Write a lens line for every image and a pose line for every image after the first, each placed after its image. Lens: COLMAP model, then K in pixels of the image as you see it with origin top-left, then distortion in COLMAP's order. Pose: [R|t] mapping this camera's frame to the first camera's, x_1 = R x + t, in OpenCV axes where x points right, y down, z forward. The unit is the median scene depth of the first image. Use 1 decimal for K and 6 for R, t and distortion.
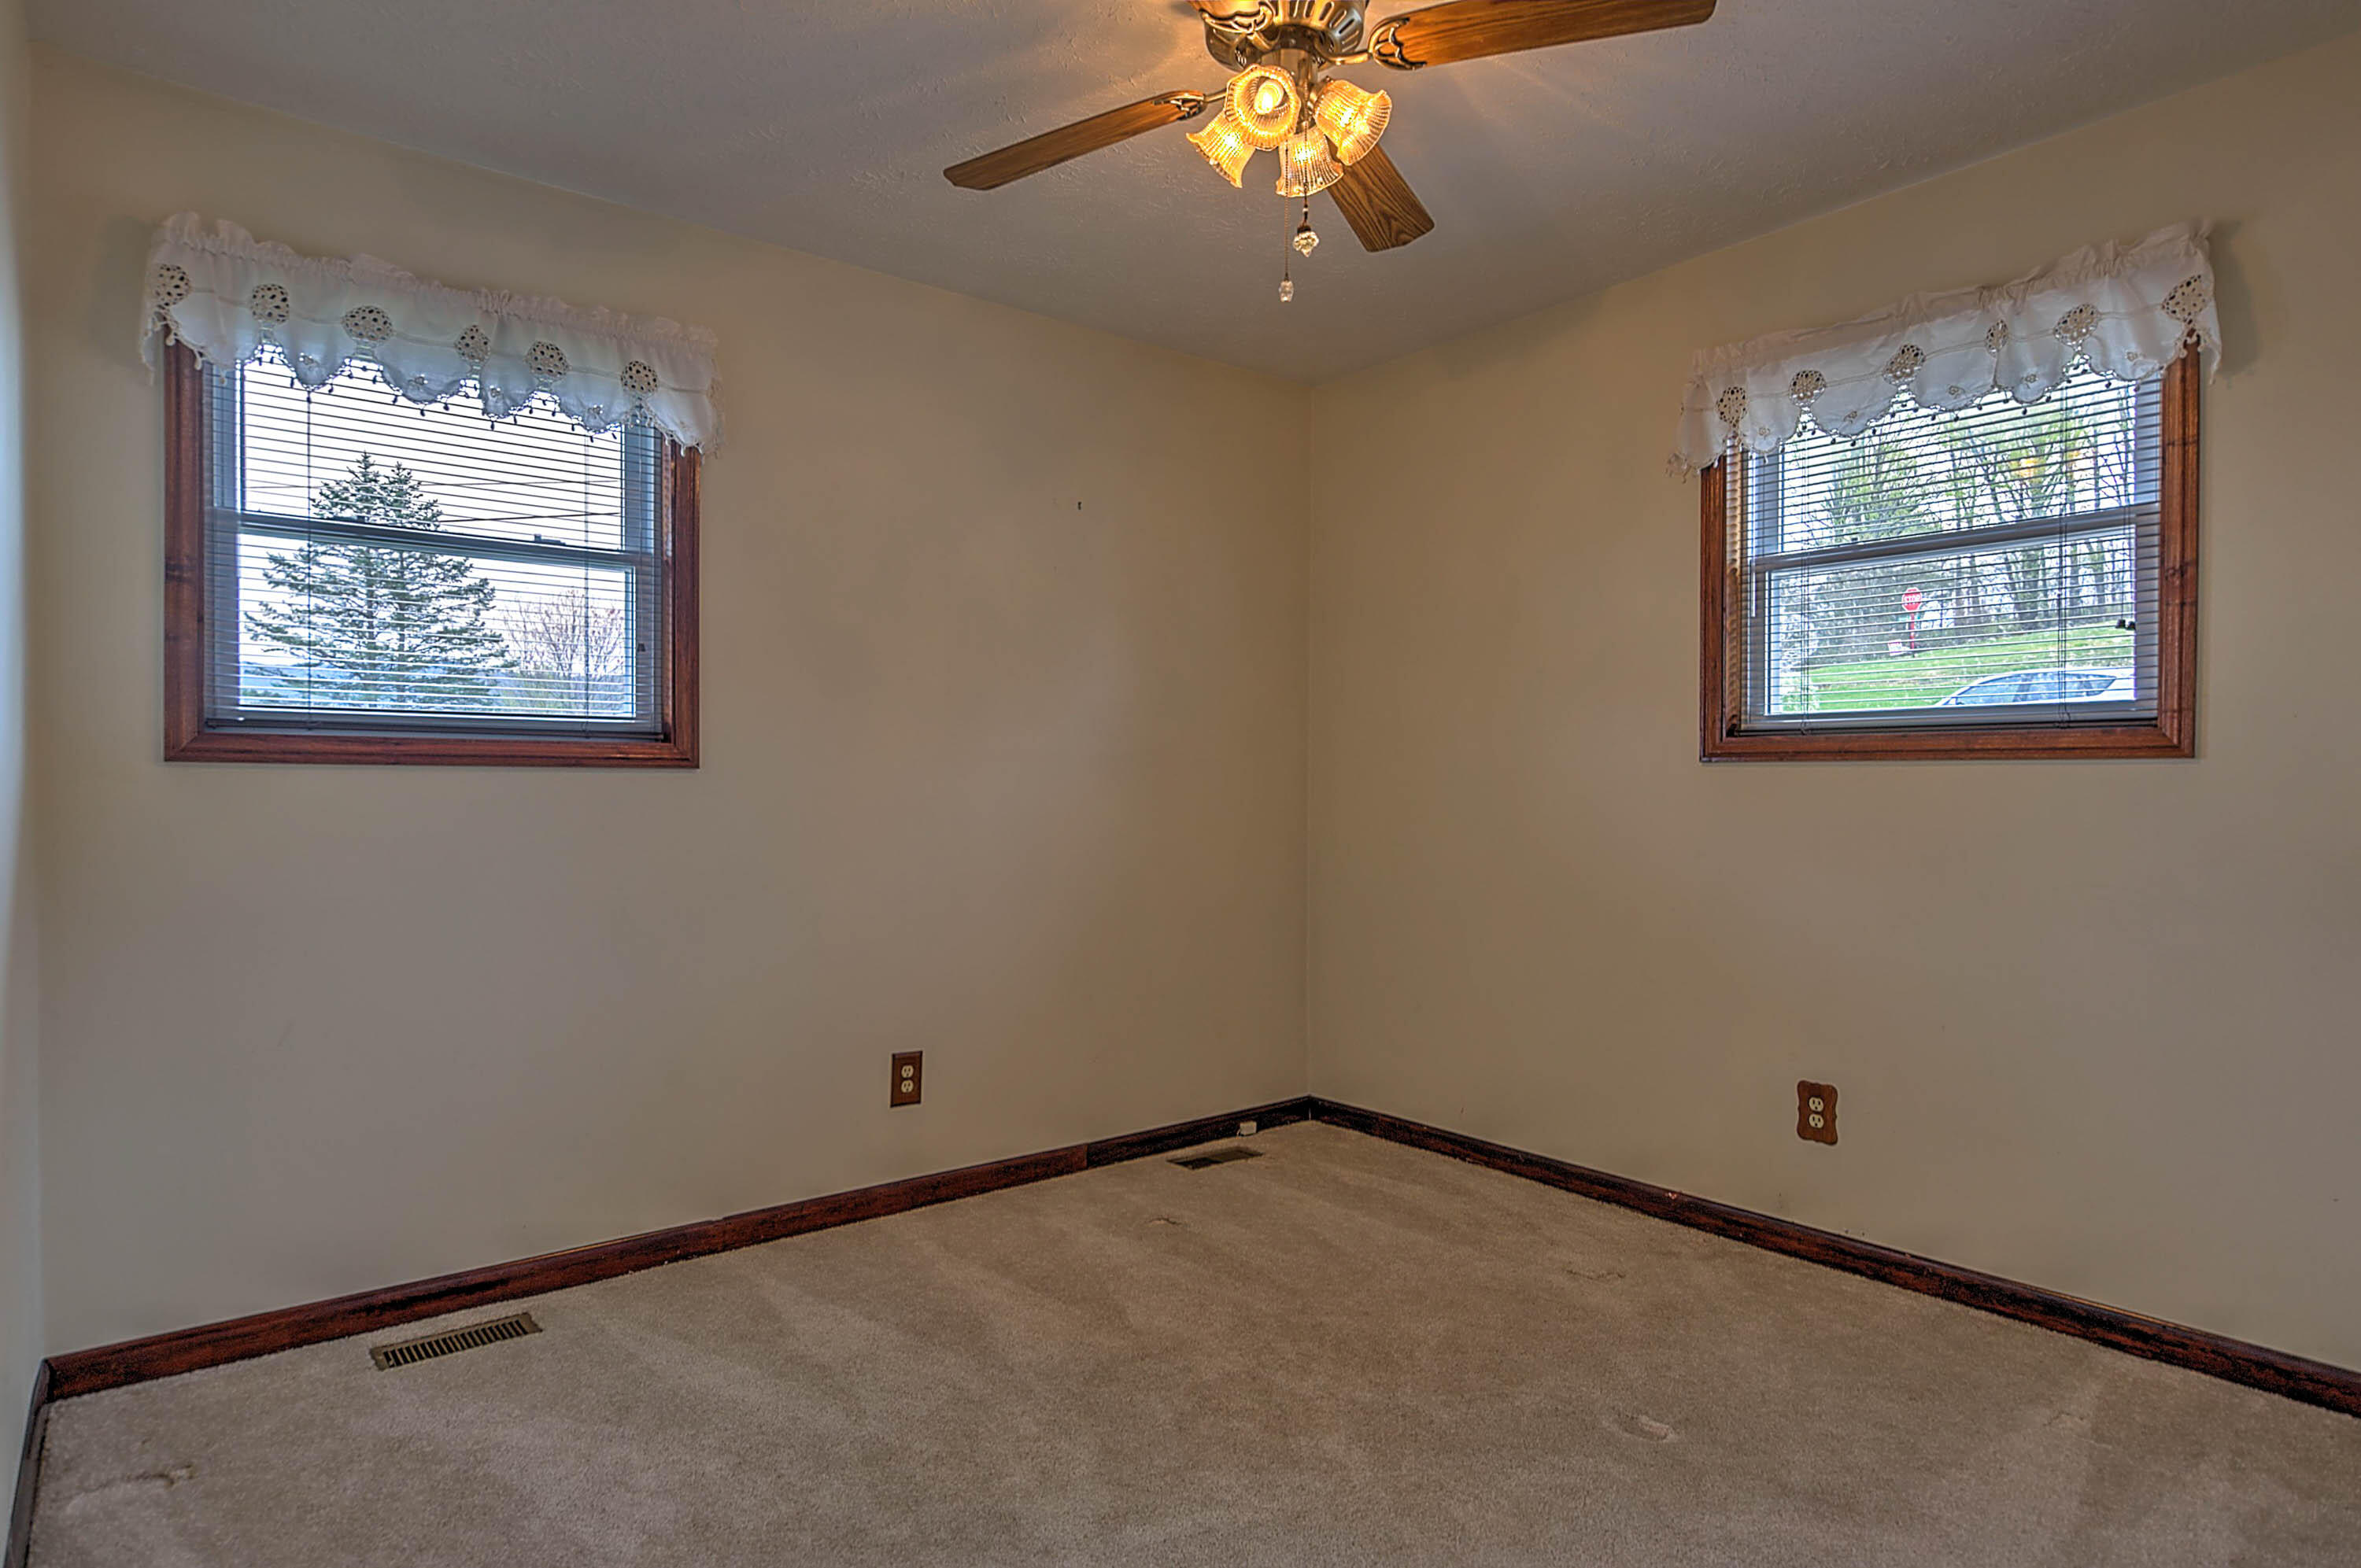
lens RADIAL K [[1295.0, 0, 1179.6], [0, 1295.0, 793.3], [0, 0, 1]] dist [-0.006988, 0.006642]
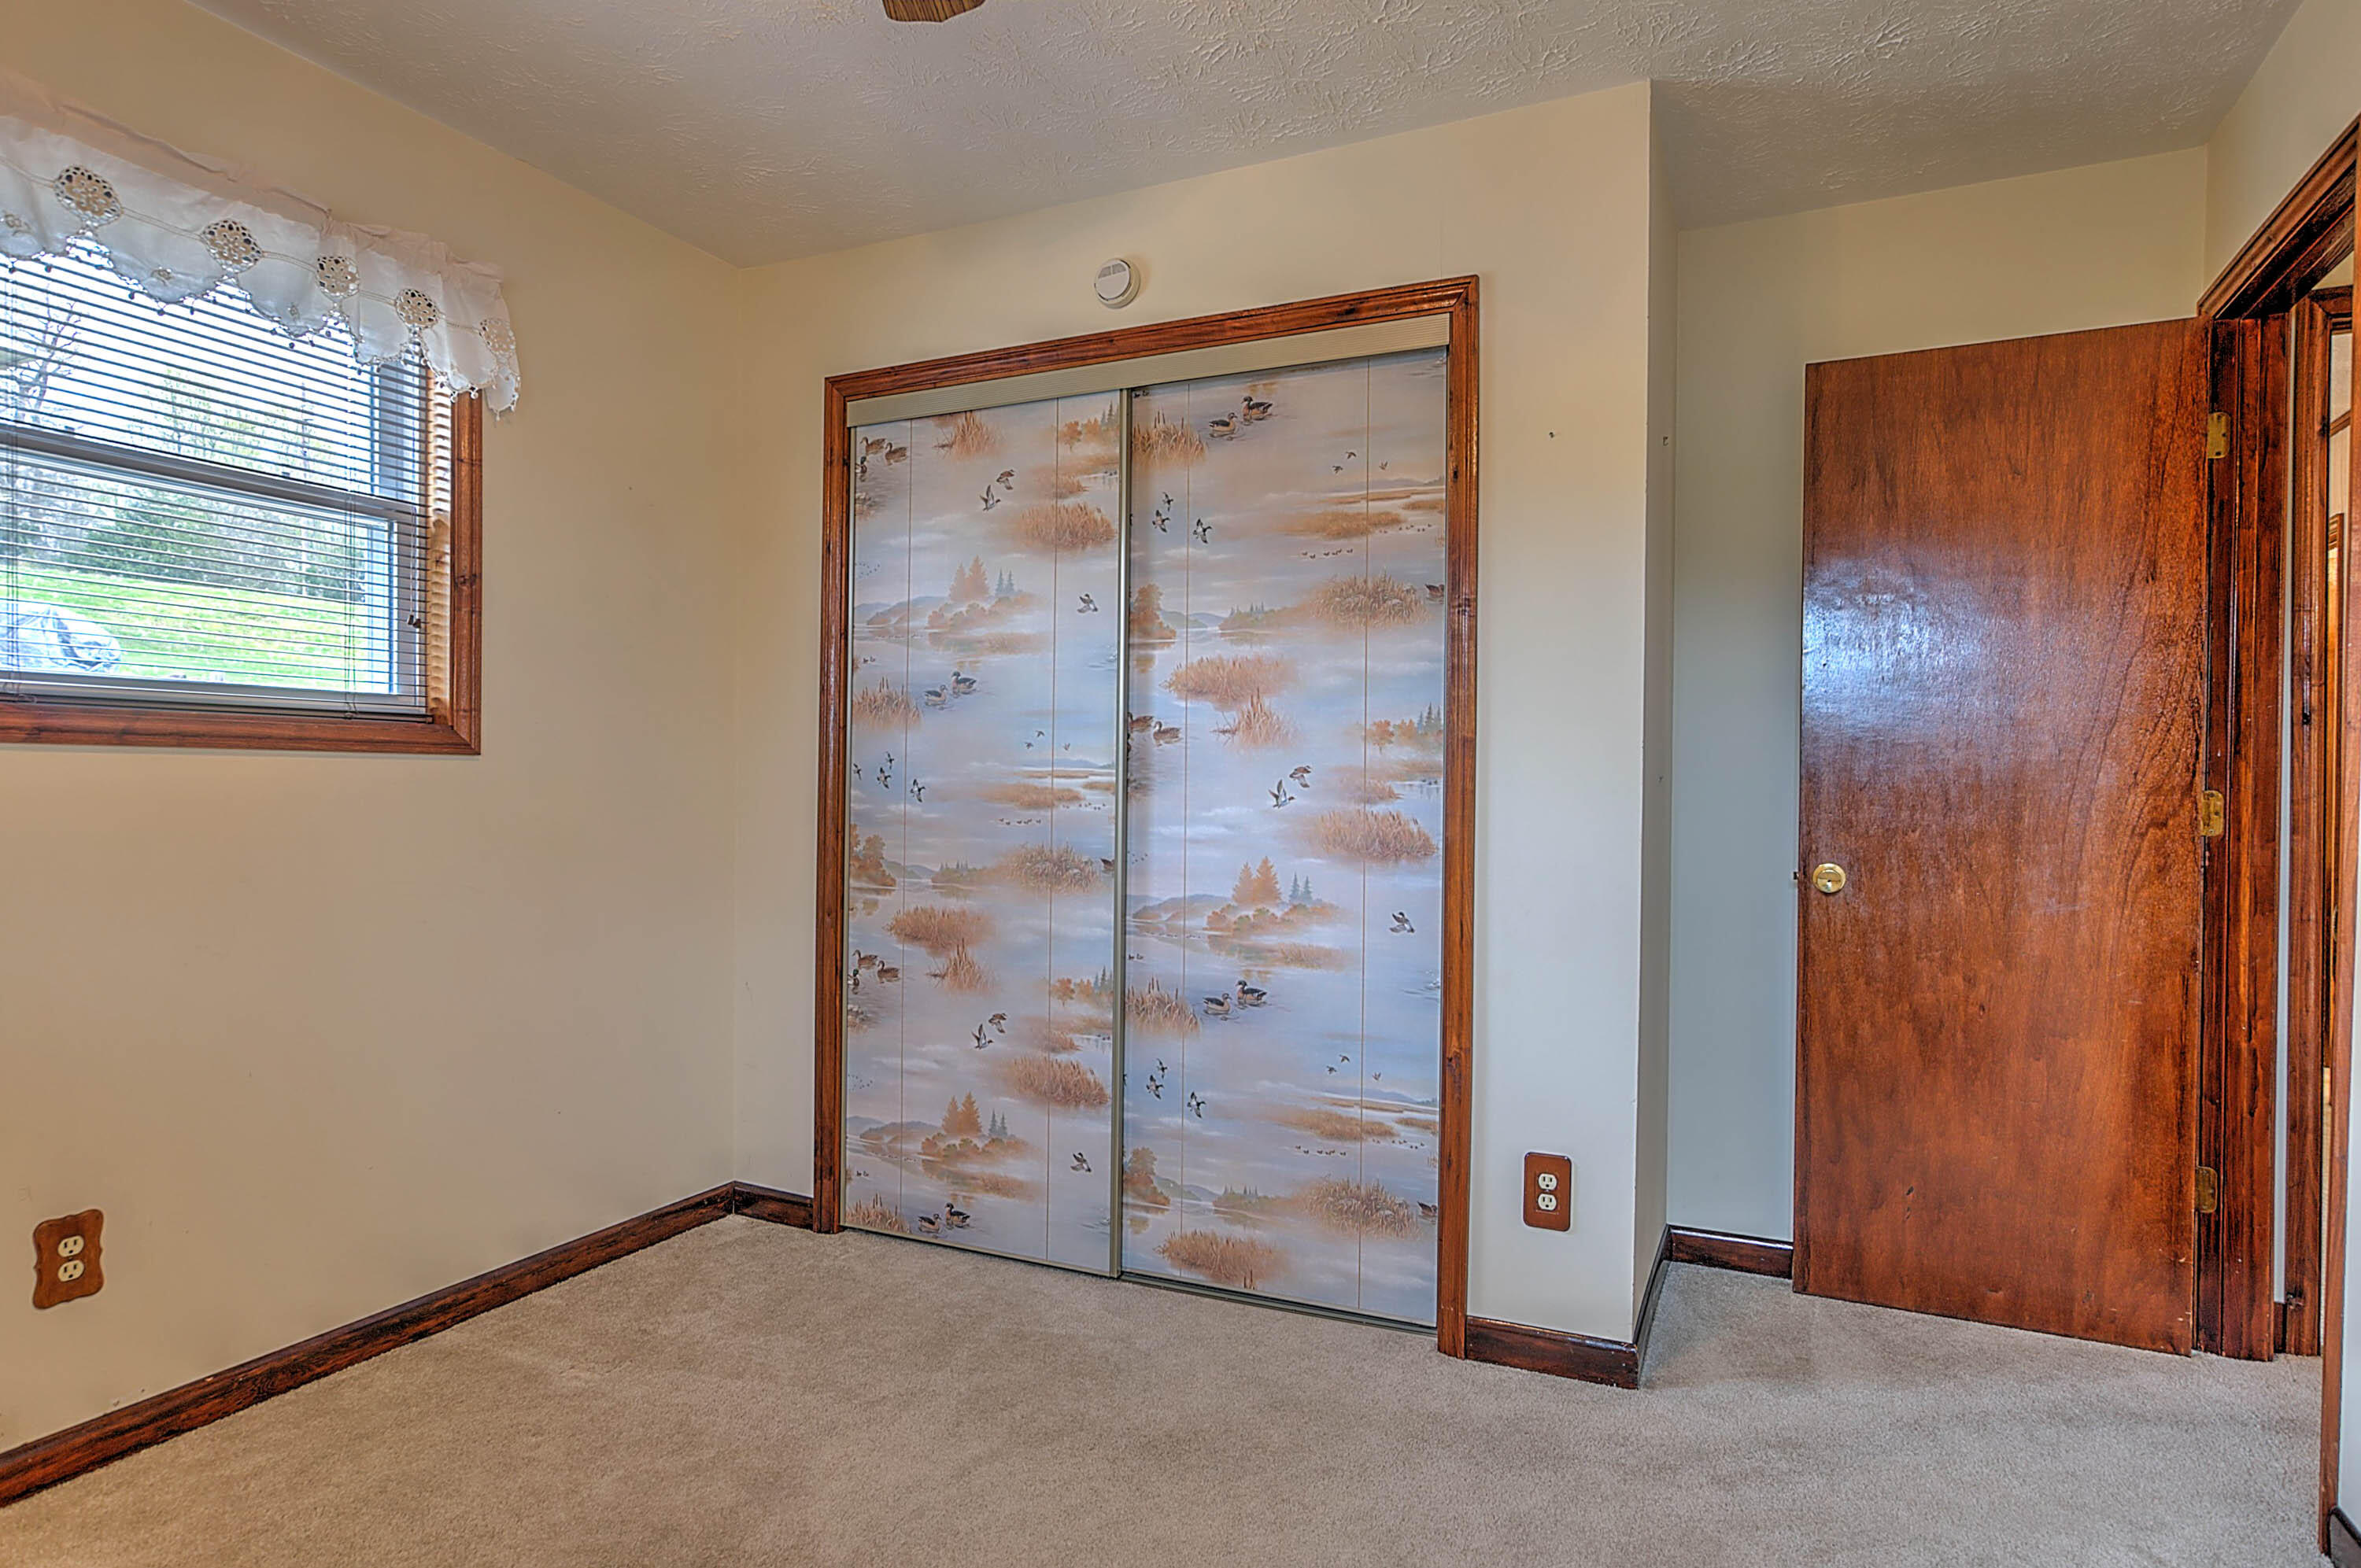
lens RADIAL K [[1295.0, 0, 1183.8], [0, 1295.0, 782.8], [0, 0, 1]] dist [-0.006988, 0.006642]
pose [[-0.429639, -0.008942, 0.902956, -0.416563], [-0.005237, 0.999959, 0.007411, -0.013946], [-0.902985, -0.001545, -0.429668, 0.846022]]
